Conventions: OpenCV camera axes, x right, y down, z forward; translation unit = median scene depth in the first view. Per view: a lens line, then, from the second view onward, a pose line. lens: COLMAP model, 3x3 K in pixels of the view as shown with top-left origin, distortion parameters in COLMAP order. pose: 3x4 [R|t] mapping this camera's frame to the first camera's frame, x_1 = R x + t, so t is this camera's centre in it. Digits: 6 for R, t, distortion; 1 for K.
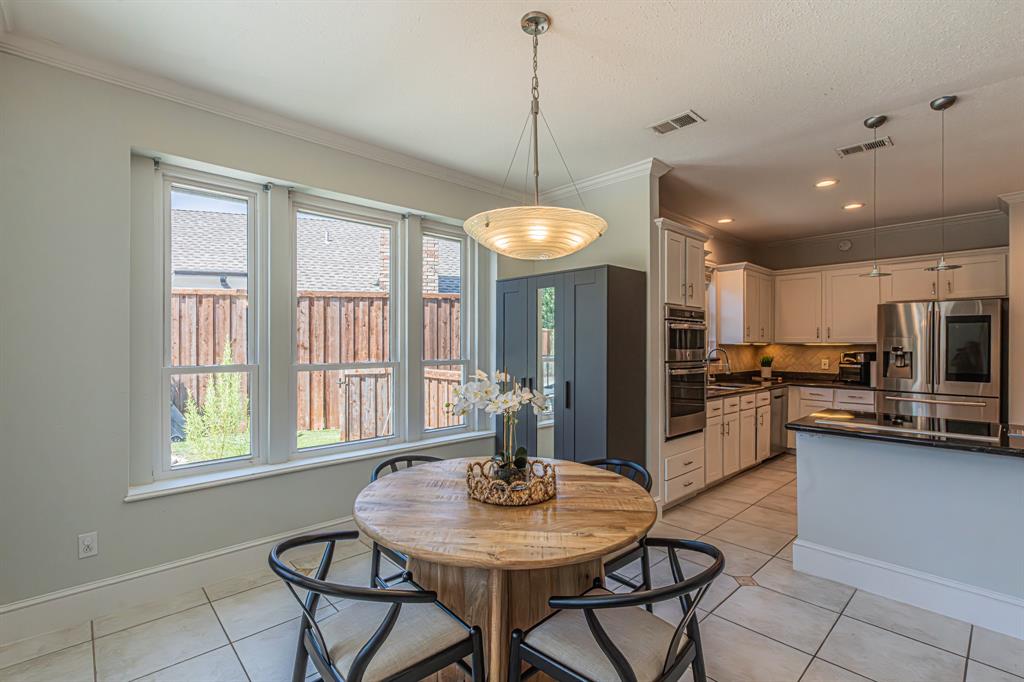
lens RADIAL K [[460.7, 0, 513.6], [0, 460.7, 343.5], [0, 0, 1]] dist [0.000954, 0.000001]
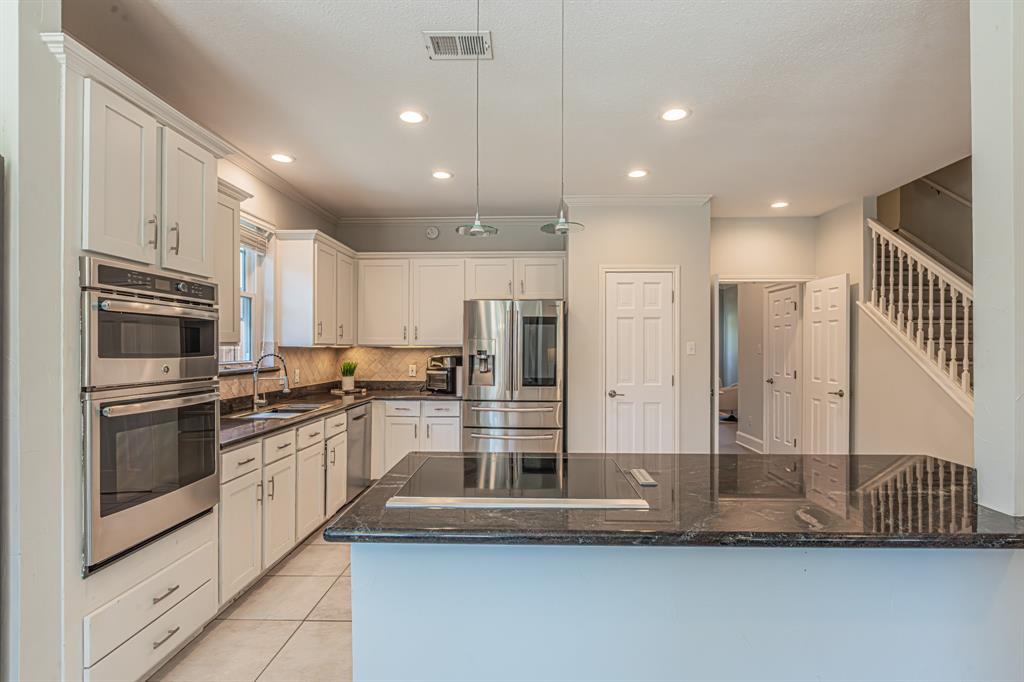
lens RADIAL K [[460.7, 0, 513.6], [0, 460.7, 343.5], [0, 0, 1]] dist [0.000954, 0.000001]
pose [[0.695544, 0.004474, 0.718470, 0.224070], [-0.000874, 0.999985, -0.005381, -0.000028], [-0.718483, 0.003115, 0.695537, 0.317037]]
